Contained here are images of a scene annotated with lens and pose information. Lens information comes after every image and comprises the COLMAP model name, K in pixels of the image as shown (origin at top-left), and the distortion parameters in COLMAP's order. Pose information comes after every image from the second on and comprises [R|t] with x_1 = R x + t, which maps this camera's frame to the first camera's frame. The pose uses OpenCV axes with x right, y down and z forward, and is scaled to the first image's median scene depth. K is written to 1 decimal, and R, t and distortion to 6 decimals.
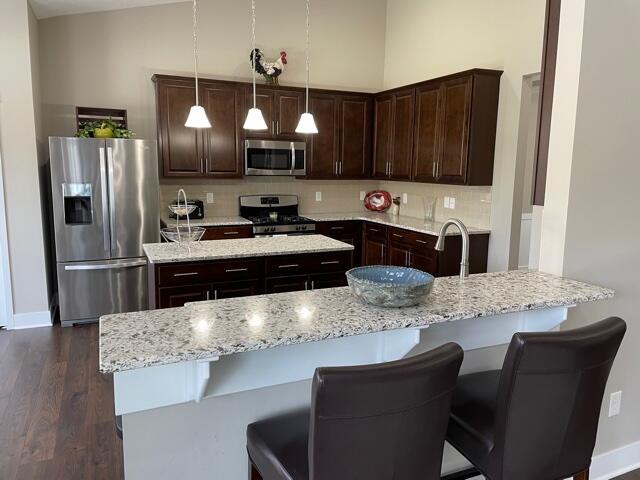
lens RADIAL K [[488.2, 0, 320.2], [0, 488.2, 241.6], [0, 0, 1]] dist [0.042243, -0.009714]
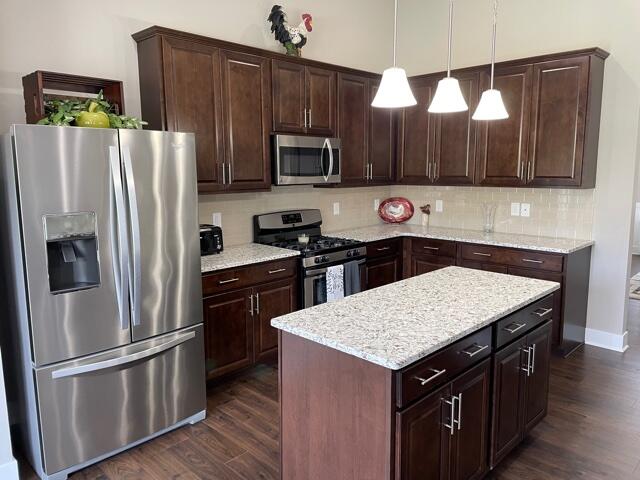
lens RADIAL K [[488.2, 0, 320.1], [0, 488.2, 237.2], [0, 0, 1]] dist [0.042243, -0.009714]
pose [[0.932817, -0.071819, 0.353120, -0.332116], [0.076149, 0.997095, 0.001636, -0.055804], [-0.352212, 0.025364, 0.935576, 0.314151]]
